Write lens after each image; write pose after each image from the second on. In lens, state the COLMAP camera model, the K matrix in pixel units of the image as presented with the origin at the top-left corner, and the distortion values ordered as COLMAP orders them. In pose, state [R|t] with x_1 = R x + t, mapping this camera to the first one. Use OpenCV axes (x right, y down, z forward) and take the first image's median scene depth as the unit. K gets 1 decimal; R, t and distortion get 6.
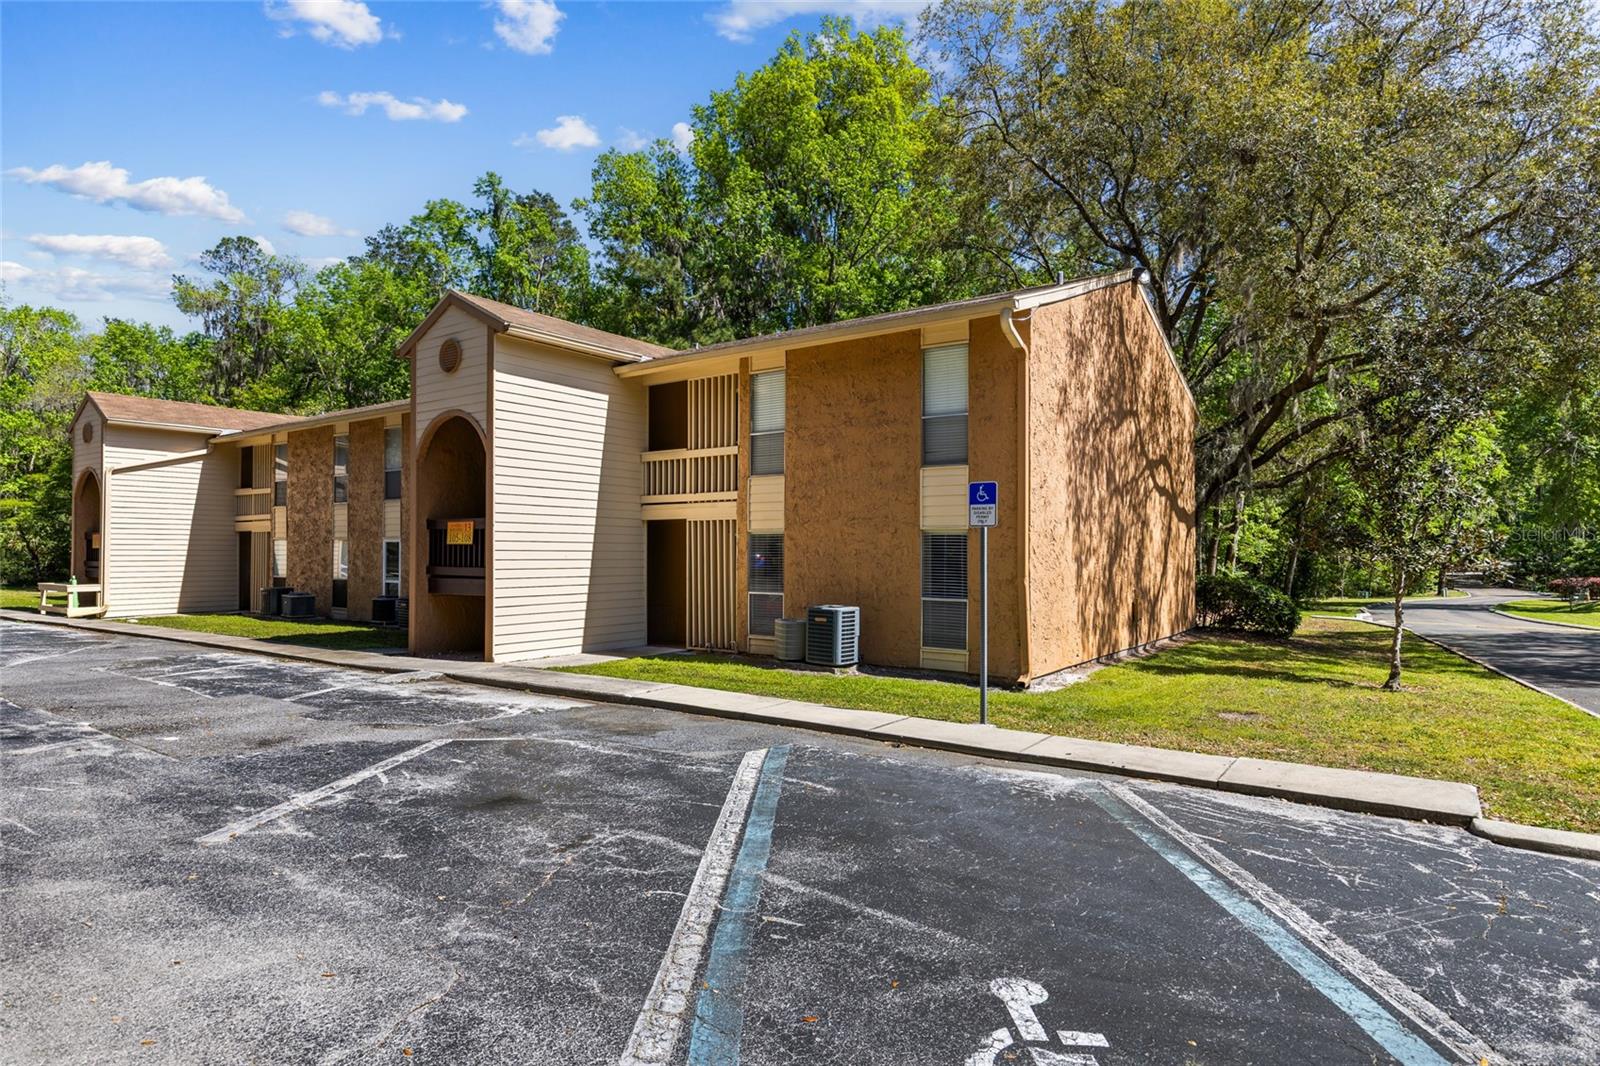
lens RADIAL K [[900.2, 0, 800.0], [0, 900.2, 533.0], [0, 0, 1]] dist [0.002481, 0.000167]
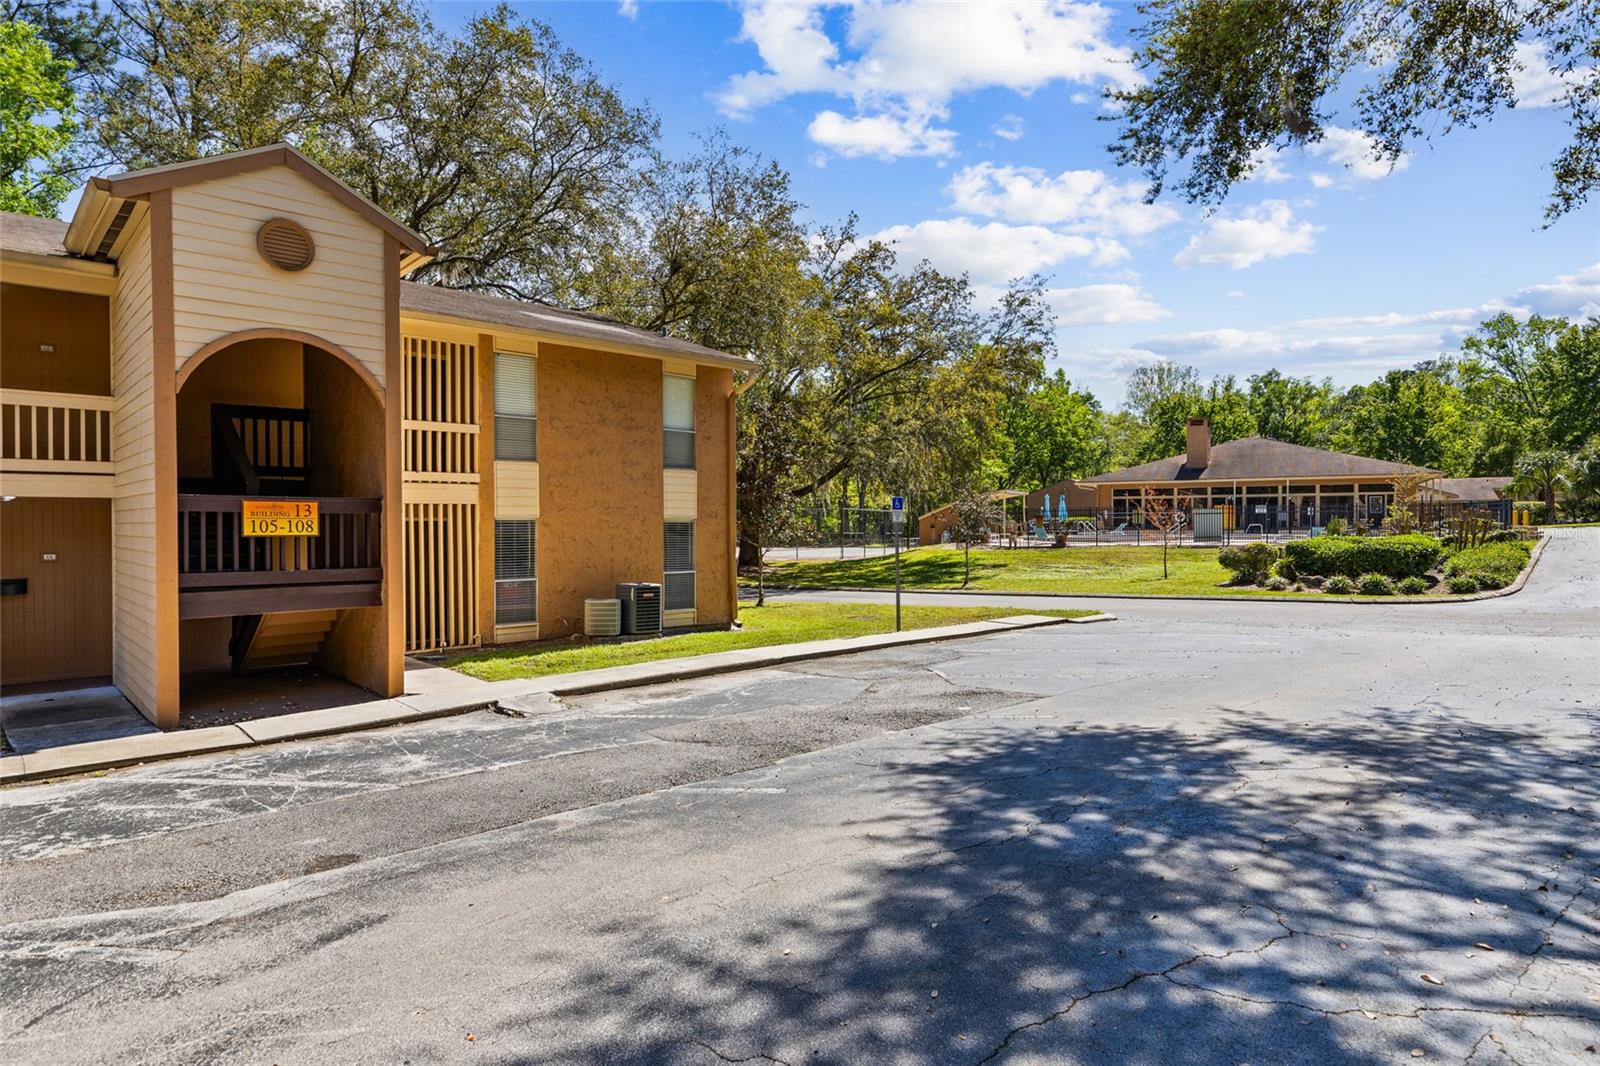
lens RADIAL K [[900.2, 0, 800.0], [0, 900.2, 533.0], [0, 0, 1]] dist [0.002481, 0.000167]
pose [[0.191204, -0.012140, 0.981475, -0.960455], [-0.015412, 0.999763, 0.015369, -0.005025], [-0.981429, -0.018066, 0.190971, 0.514190]]
